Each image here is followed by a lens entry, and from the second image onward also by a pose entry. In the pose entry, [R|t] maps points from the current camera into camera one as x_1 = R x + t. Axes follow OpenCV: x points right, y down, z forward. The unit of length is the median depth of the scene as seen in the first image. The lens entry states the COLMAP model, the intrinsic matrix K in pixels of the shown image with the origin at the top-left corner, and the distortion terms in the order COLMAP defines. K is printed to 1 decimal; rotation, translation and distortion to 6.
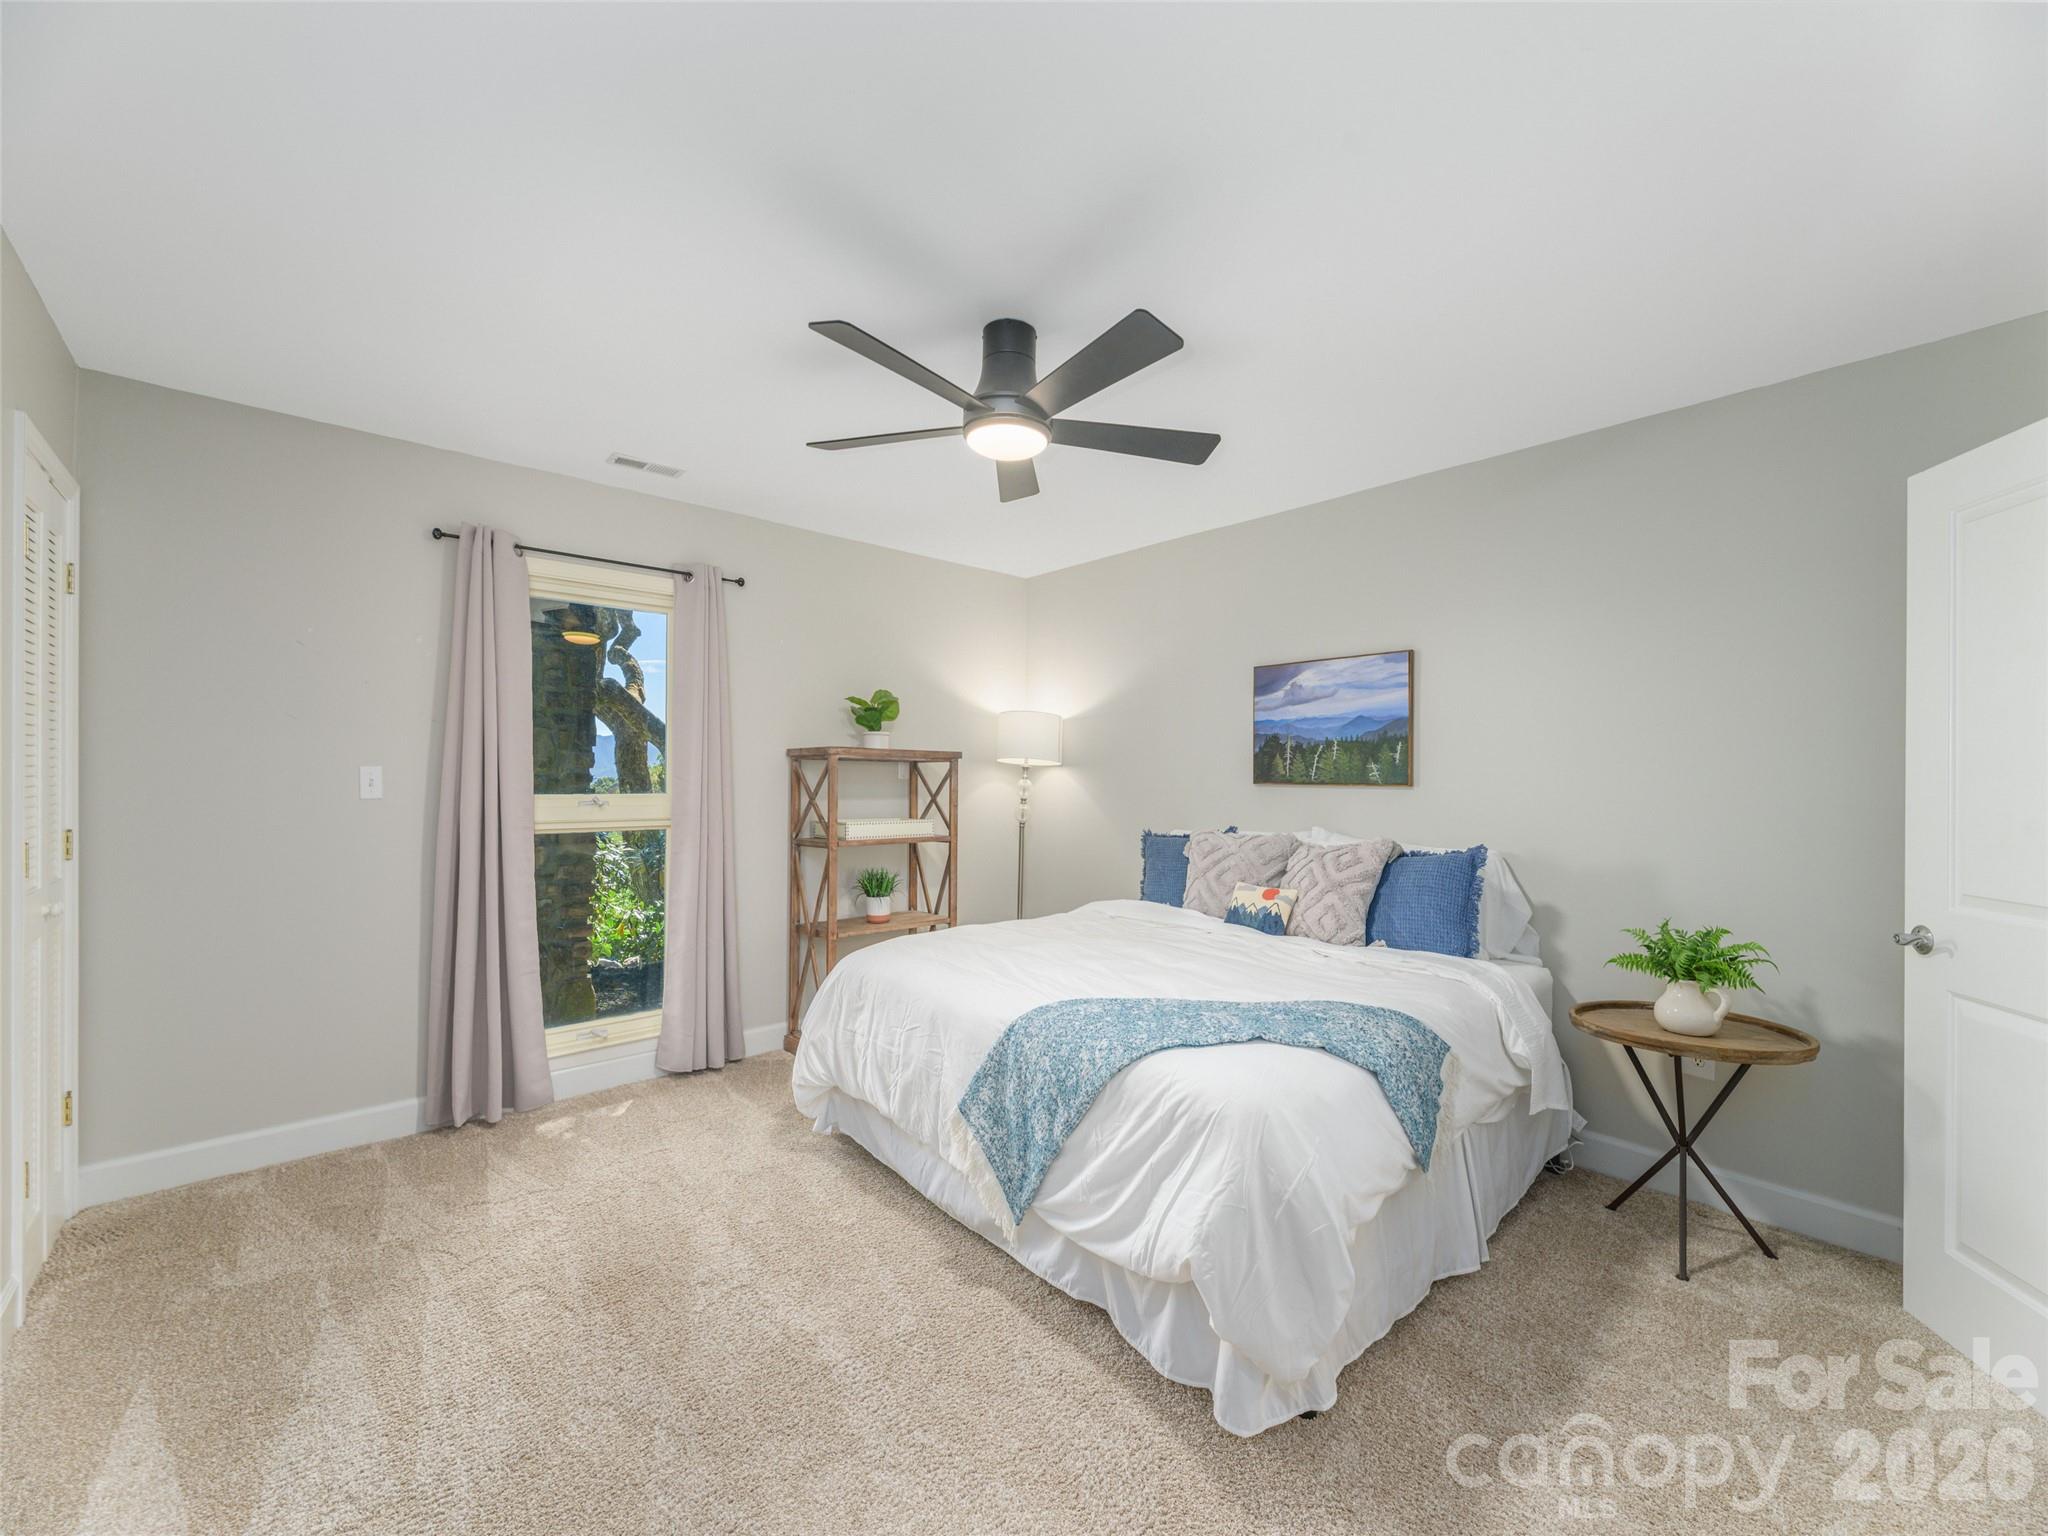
lens RADIAL K [[831.6, 0, 1033.2], [0, 831.6, 770.9], [0, 0, 1]] dist [0.002585, 0.000141]
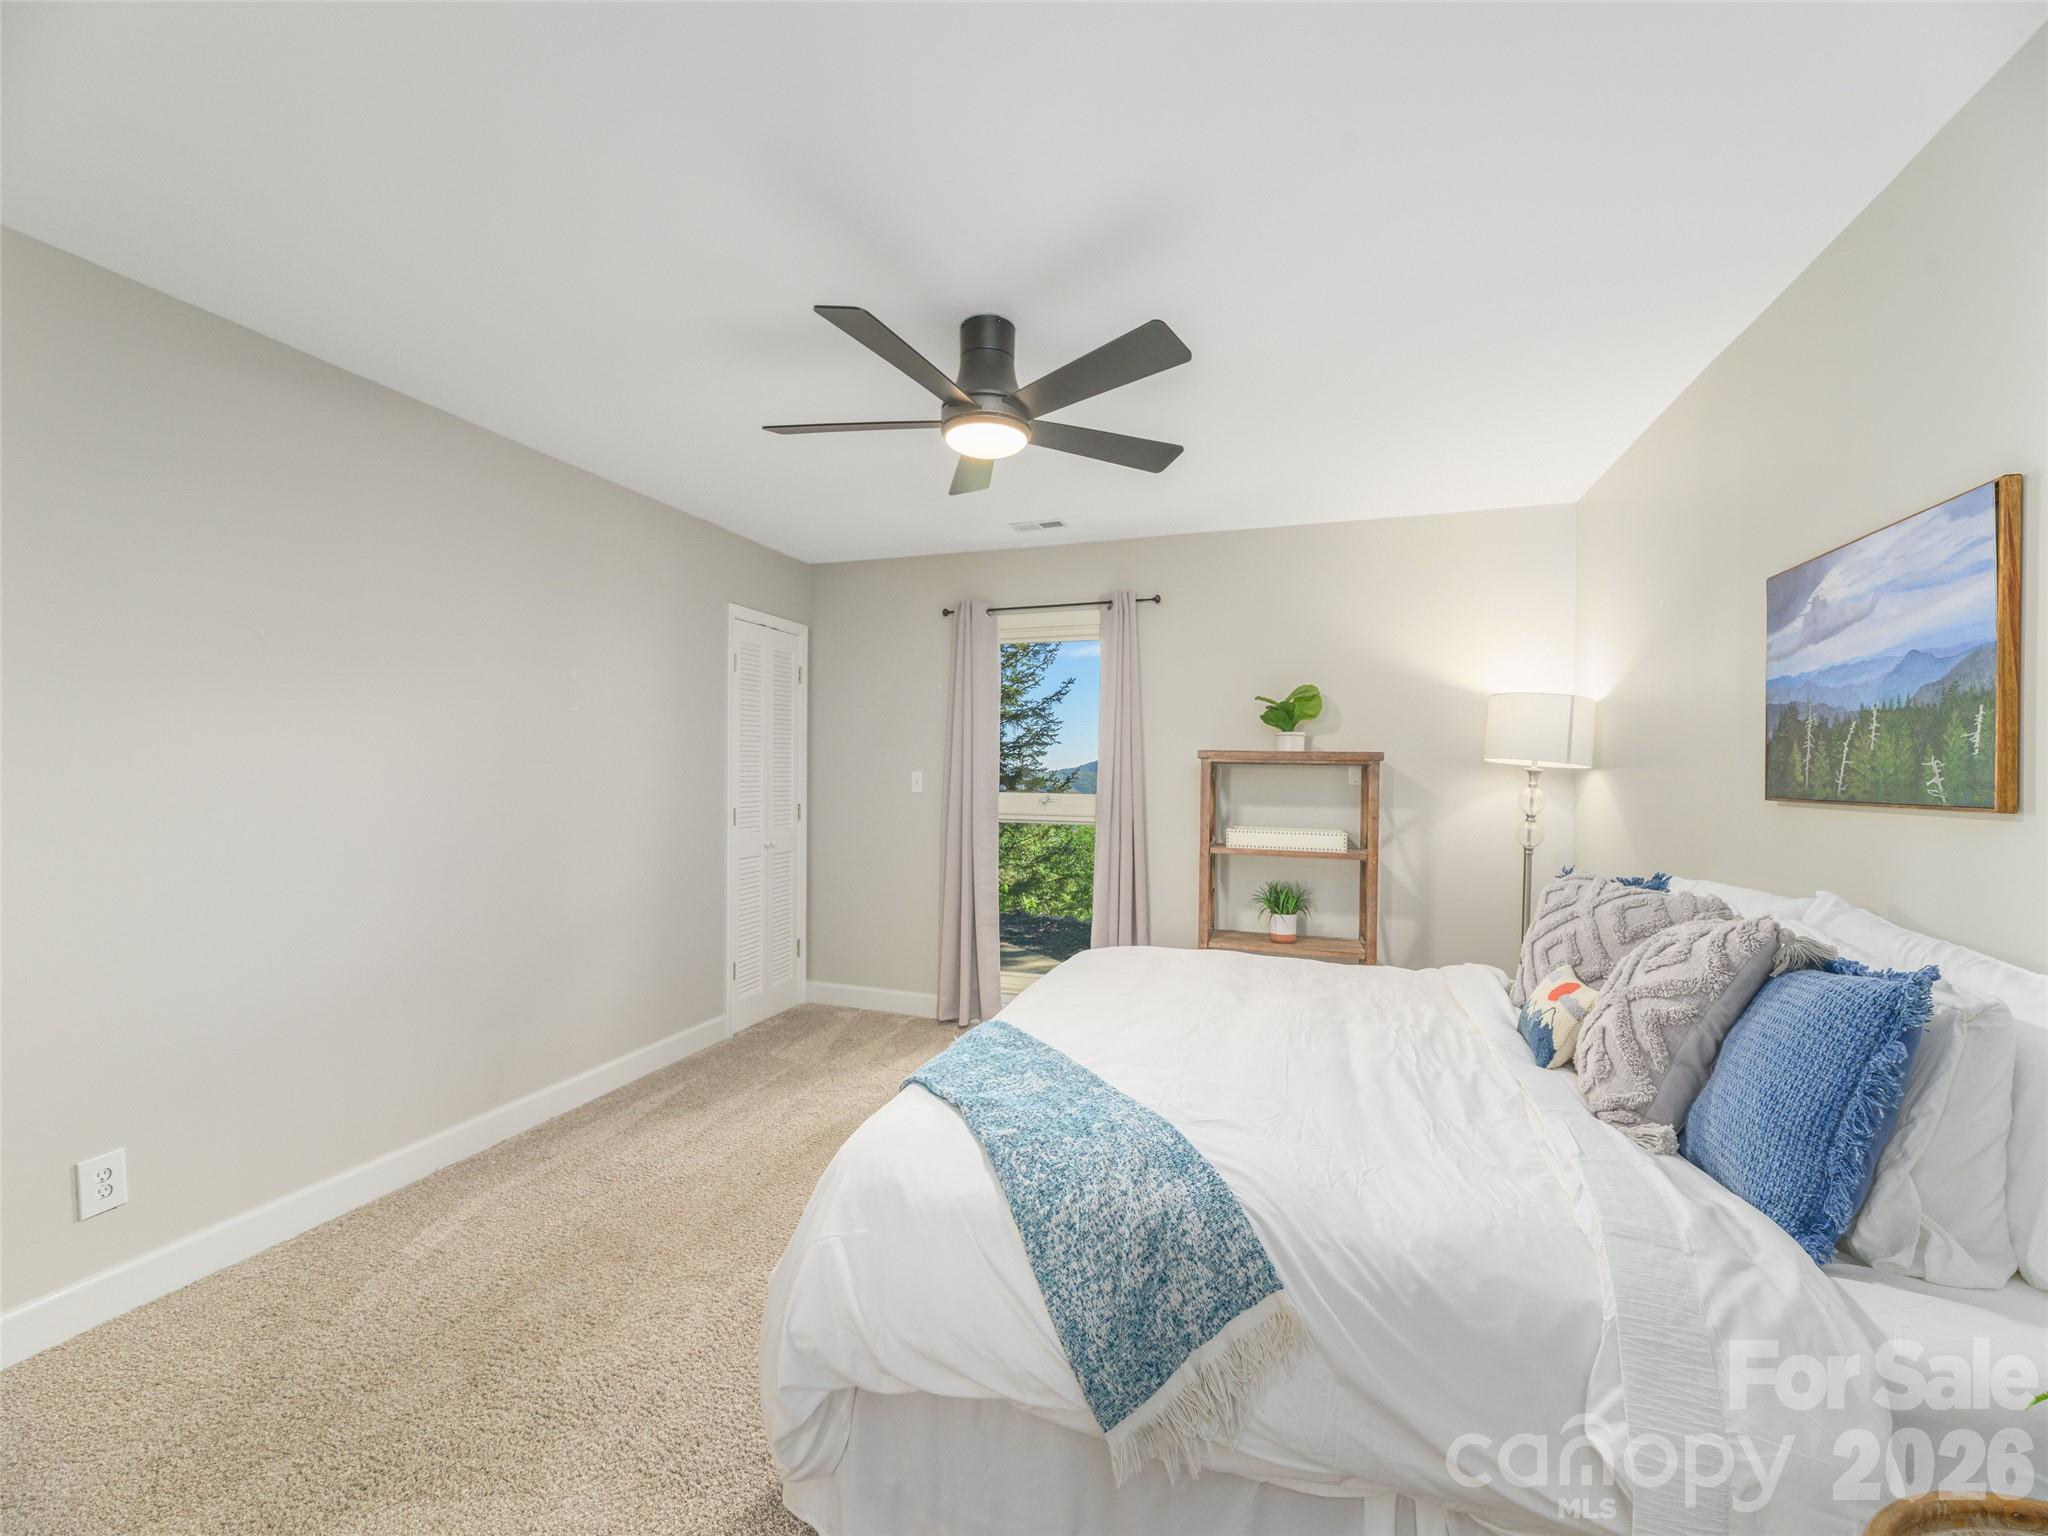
lens RADIAL K [[831.6, 0, 1029.6], [0, 831.6, 772.6], [0, 0, 1]] dist [0.002585, 0.000141]
pose [[0.482779, -0.002300, -0.875739, 0.547023], [-0.002081, 0.999991, -0.003774, 0.001316], [0.875740, 0.003645, 0.482770, 0.365469]]
